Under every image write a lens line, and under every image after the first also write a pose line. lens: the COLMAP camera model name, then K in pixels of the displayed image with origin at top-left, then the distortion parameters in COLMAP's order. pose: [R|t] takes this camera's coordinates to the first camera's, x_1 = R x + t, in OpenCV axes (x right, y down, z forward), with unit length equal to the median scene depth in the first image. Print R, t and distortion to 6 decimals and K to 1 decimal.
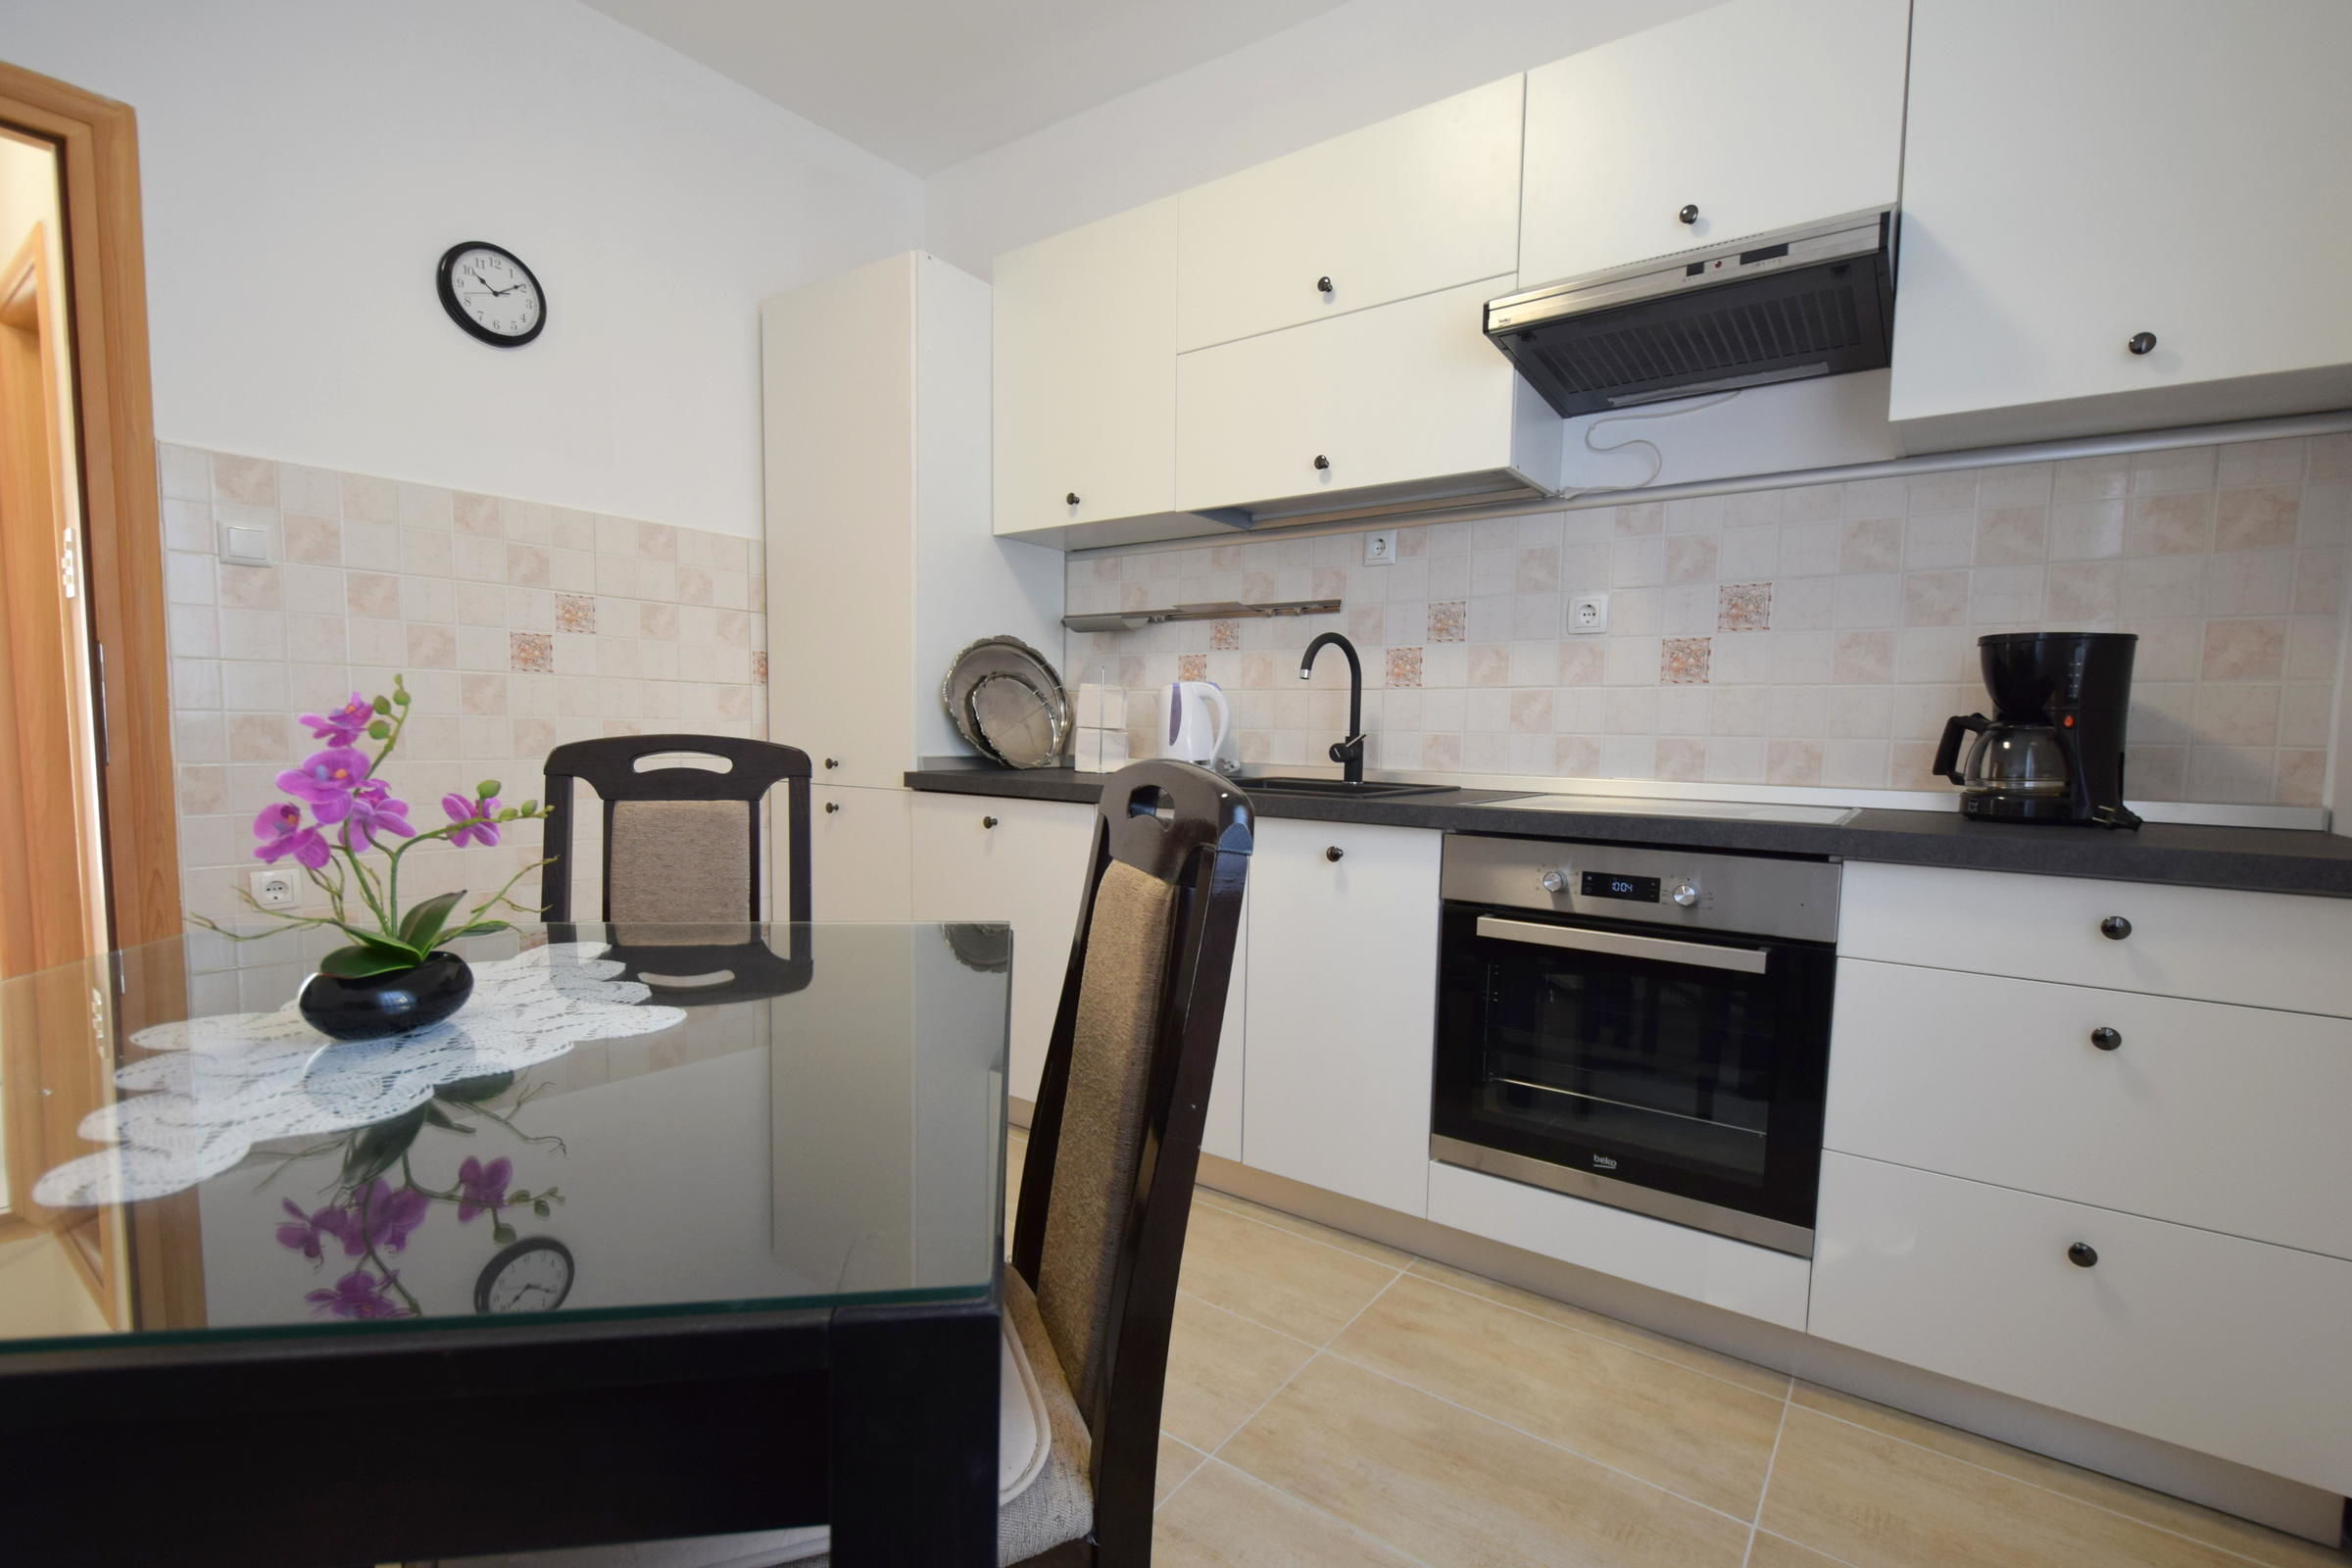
lens RADIAL K [[1027.8, 0, 1183.6], [0, 1027.8, 824.6], [0, 0, 1]] dist [0.003355, -0.006906]
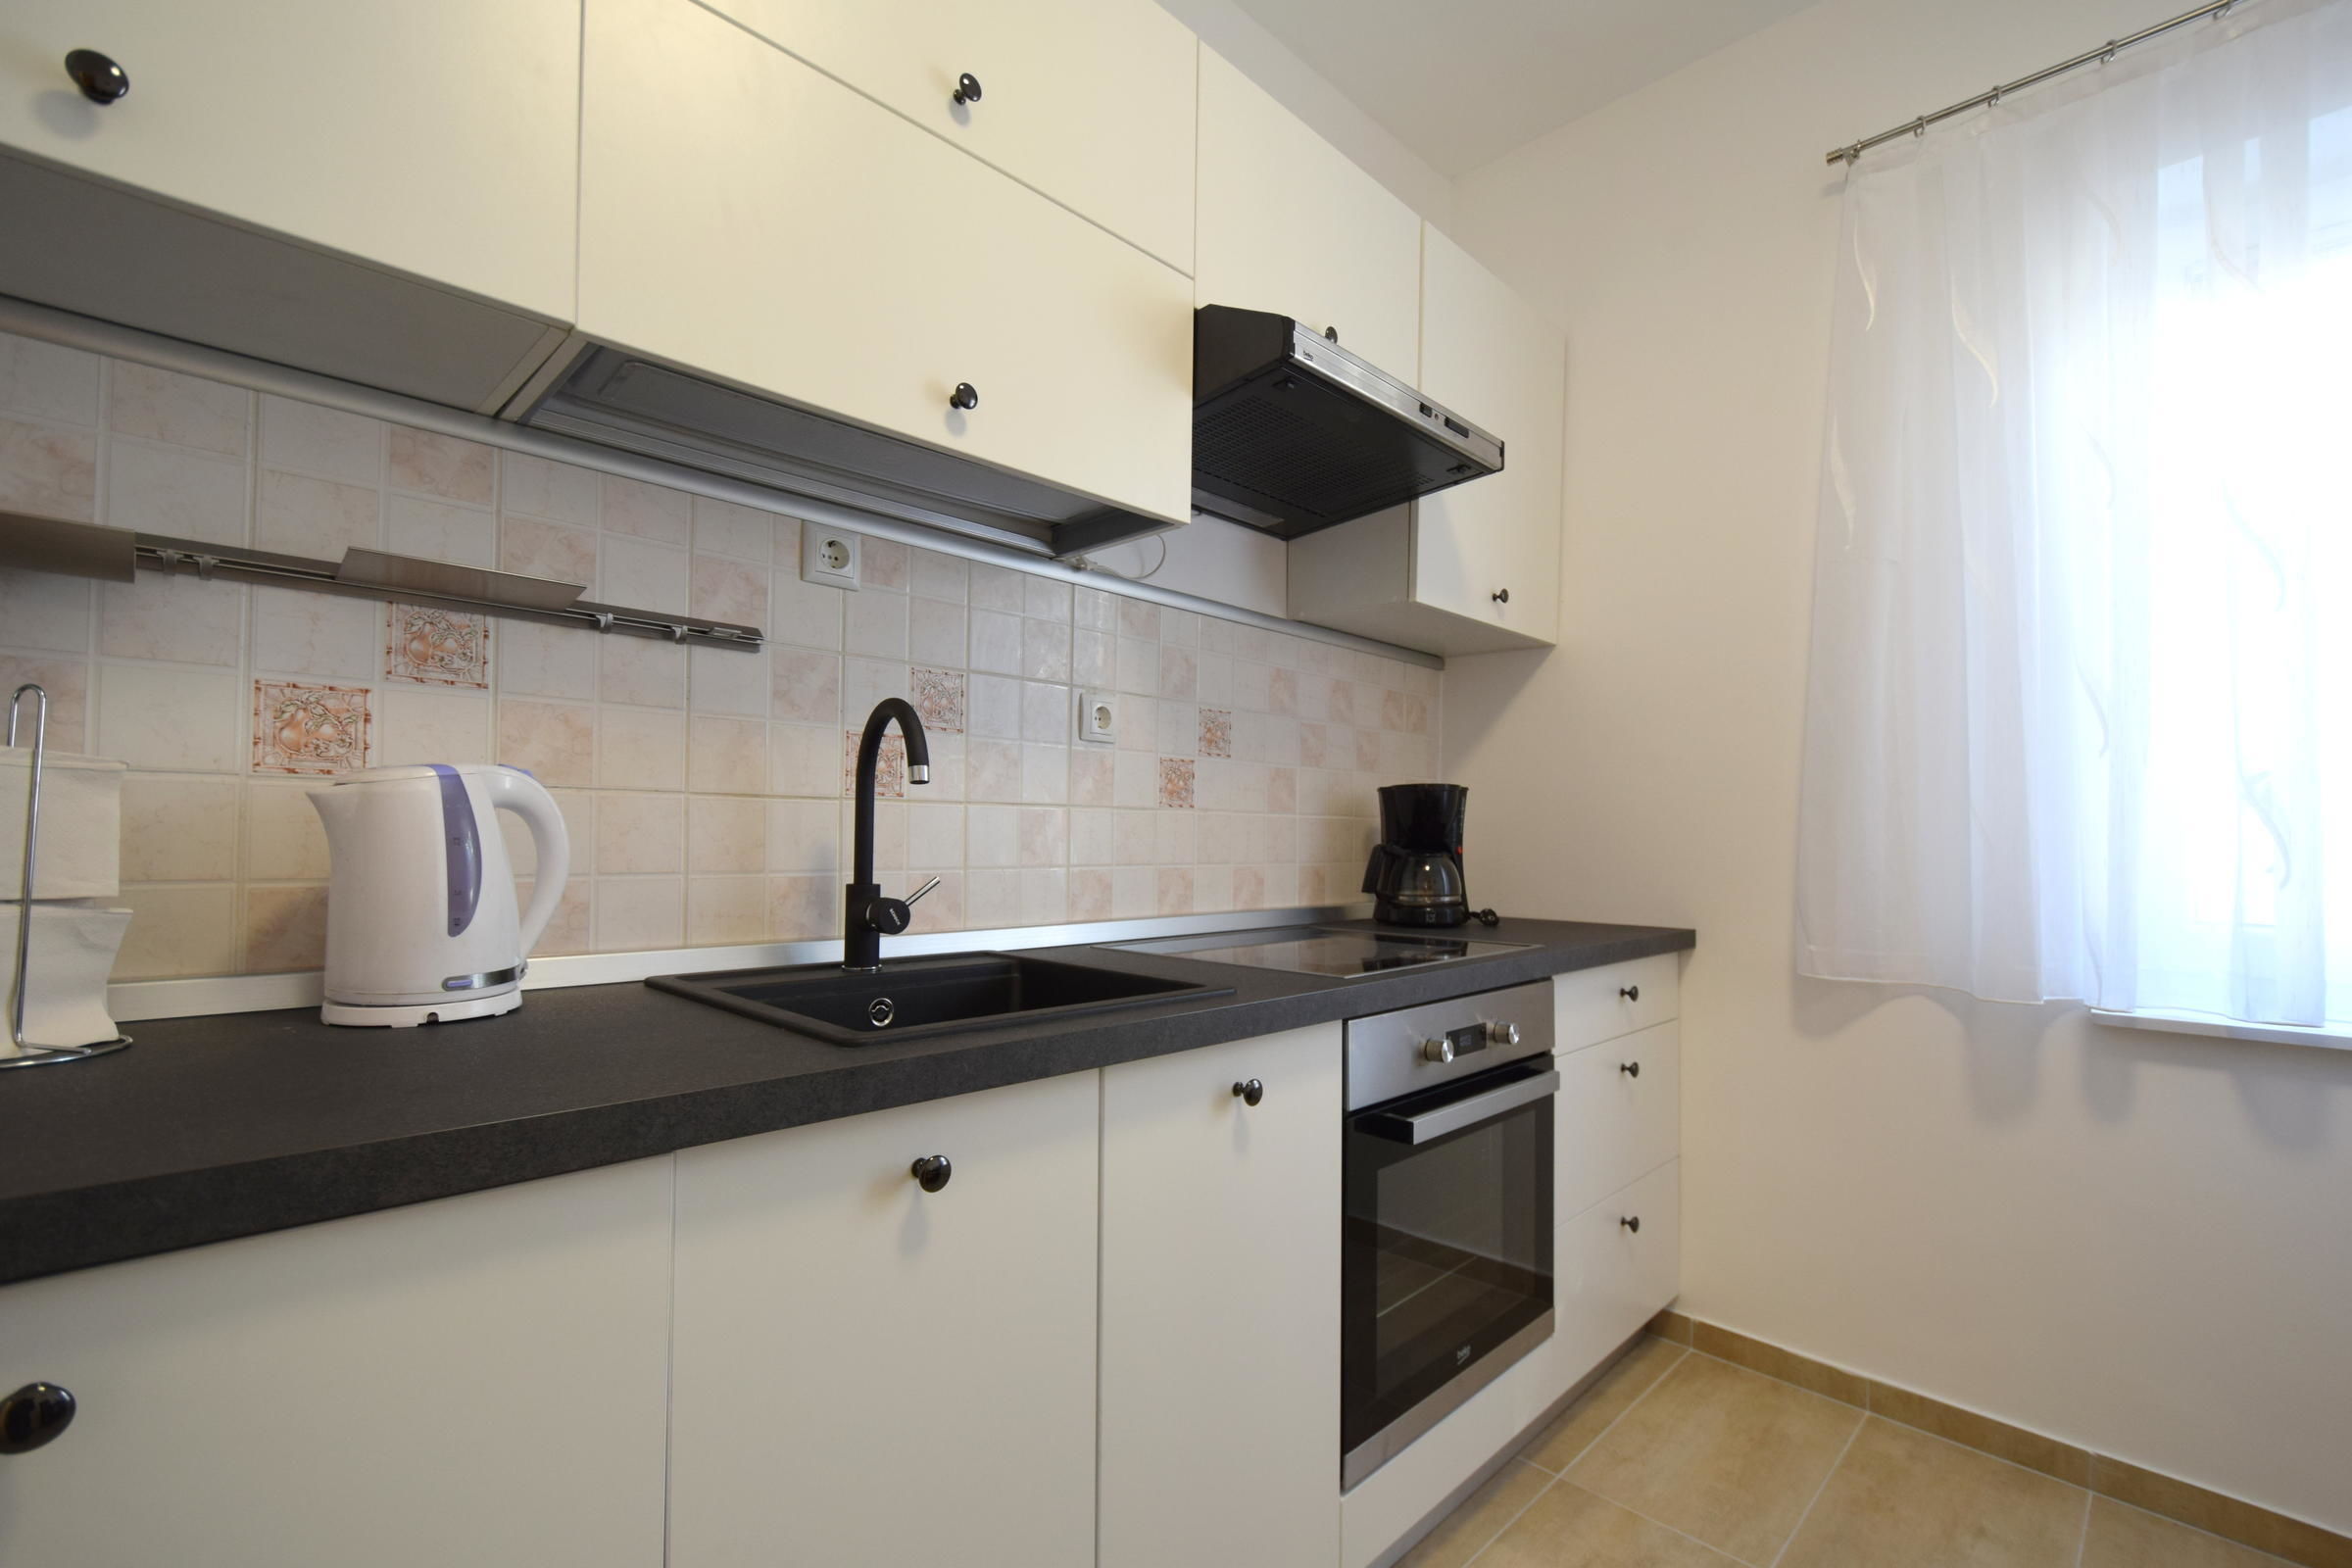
lens RADIAL K [[1022.5, 0, 1185.6], [0, 1022.5, 822.7], [0, 0, 1]] dist [0.013022, -0.013506]
pose [[0.158907, -0.001989, 0.987292, -0.409431], [0.084310, 0.996372, -0.011563, -0.113614], [-0.983687, 0.085076, 0.158498, 0.855348]]
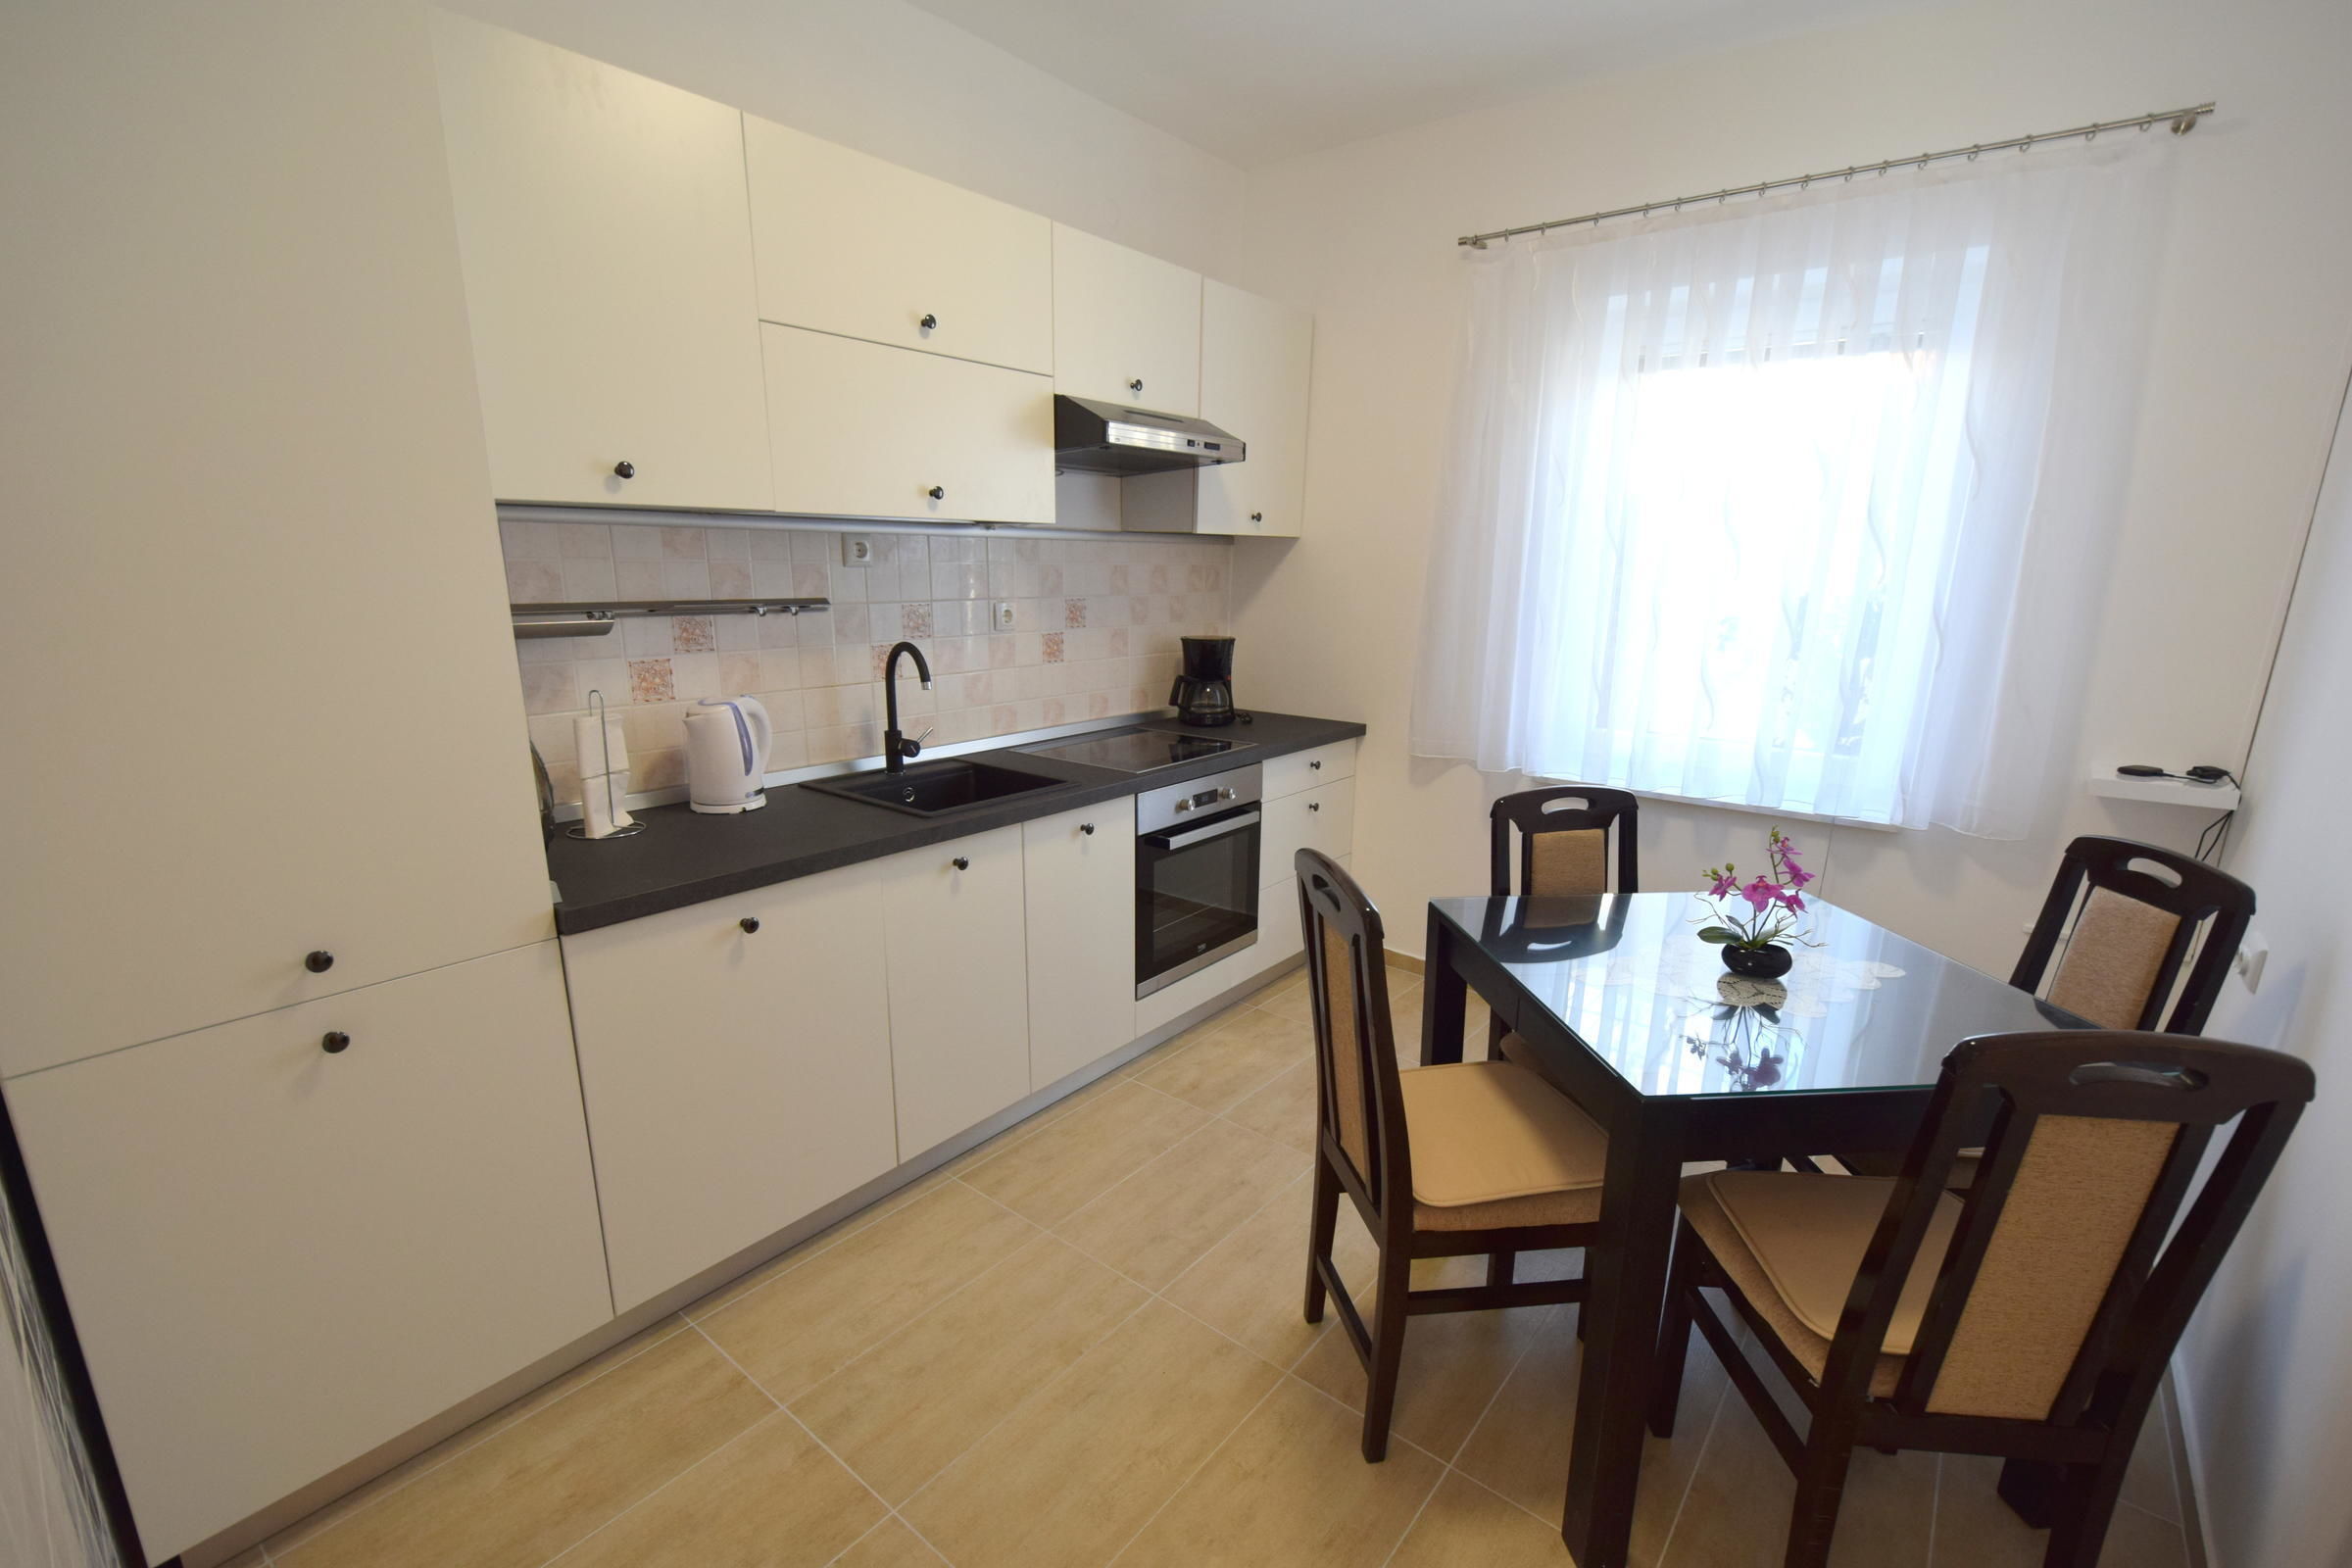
lens RADIAL K [[1027.8, 0, 1183.6], [0, 1027.8, 824.6], [0, 0, 1]] dist [0.003355, -0.006906]
pose [[0.052686, -0.268307, 0.961892, -1.042945], [0.080449, 0.961239, 0.263719, -0.294658], [-0.995365, 0.063489, 0.072228, 0.716851]]
